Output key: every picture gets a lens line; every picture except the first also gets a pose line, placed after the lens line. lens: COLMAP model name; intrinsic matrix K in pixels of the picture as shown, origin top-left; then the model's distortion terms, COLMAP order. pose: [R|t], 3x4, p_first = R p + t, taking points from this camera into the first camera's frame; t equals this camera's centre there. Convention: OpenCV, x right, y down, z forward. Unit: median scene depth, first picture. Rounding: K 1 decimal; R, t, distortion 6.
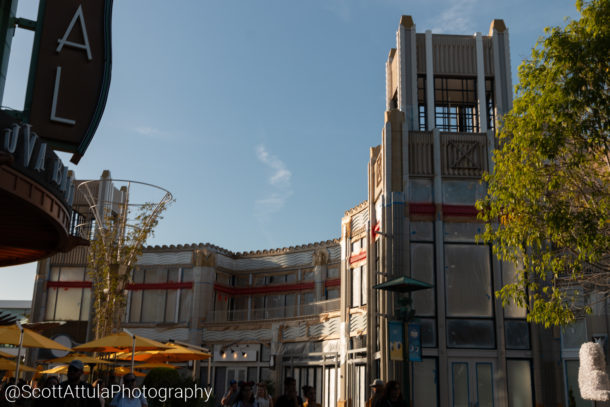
lens RADIAL K [[685.5, 0, 305.2], [0, 685.5, 203.9], [0, 0, 1]] dist [-0.001937, 0.000000]
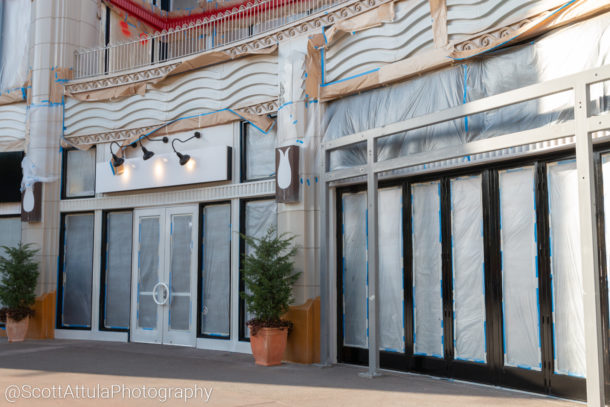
lens RADIAL K [[685.5, 0, 305.0], [0, 685.5, 203.8], [0, 0, 1]] dist [-0.001937, 0.000000]
pose [[0.999585, -0.021960, 0.018644, -0.044439], [0.018666, 0.986707, 0.161437, 0.193323], [-0.021941, -0.161022, 0.986707, 0.714417]]
